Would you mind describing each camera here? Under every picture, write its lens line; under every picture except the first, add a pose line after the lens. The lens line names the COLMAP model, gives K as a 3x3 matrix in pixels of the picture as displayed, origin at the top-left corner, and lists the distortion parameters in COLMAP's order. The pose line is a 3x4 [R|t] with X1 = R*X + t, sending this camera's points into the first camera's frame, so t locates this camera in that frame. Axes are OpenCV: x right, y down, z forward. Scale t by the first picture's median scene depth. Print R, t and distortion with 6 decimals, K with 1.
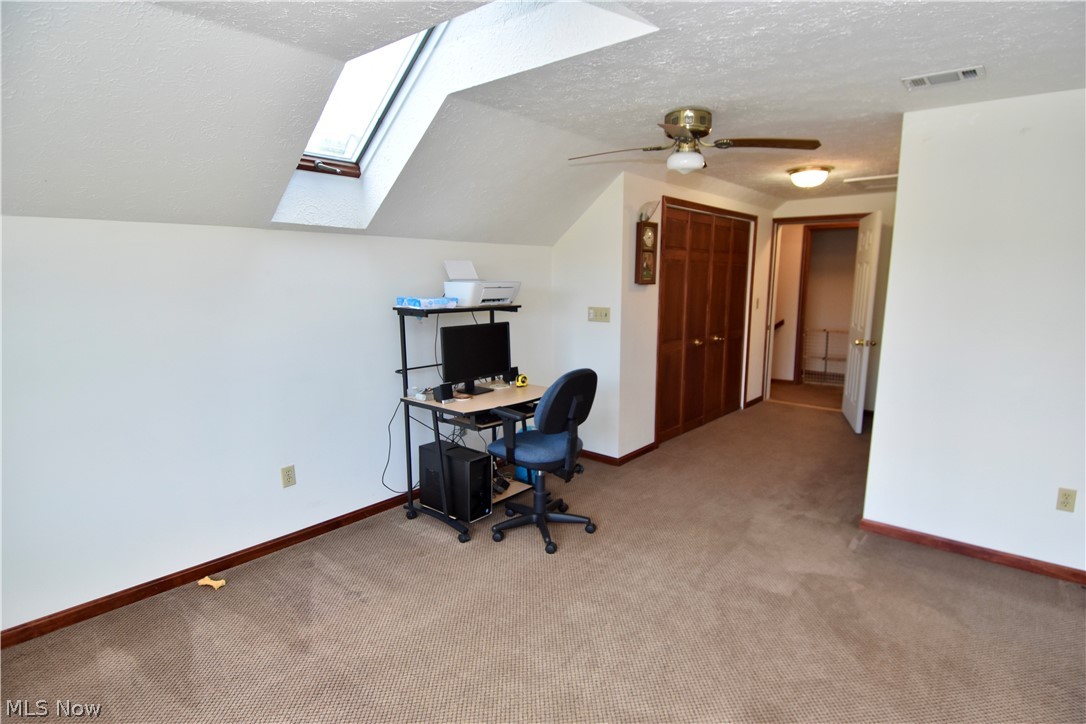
lens RADIAL K [[570.1, 0, 569.7], [0, 570.1, 371.9], [0, 0, 1]] dist [0.060740, -0.064230]
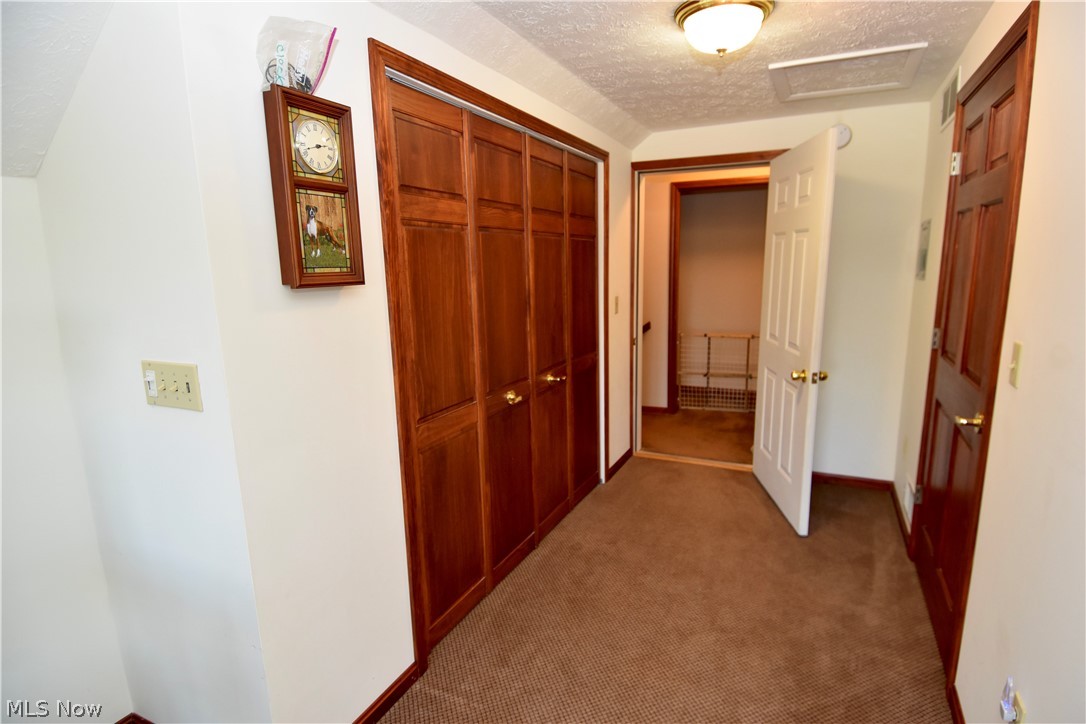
lens RADIAL K [[570.1, 0, 569.7], [0, 570.1, 371.9], [0, 0, 1]] dist [0.060740, -0.064230]
pose [[0.966411, -0.068555, 0.247688, 0.148942], [0.062424, 0.997519, 0.032530, -0.083822], [-0.249304, -0.015976, 0.968294, 0.506377]]
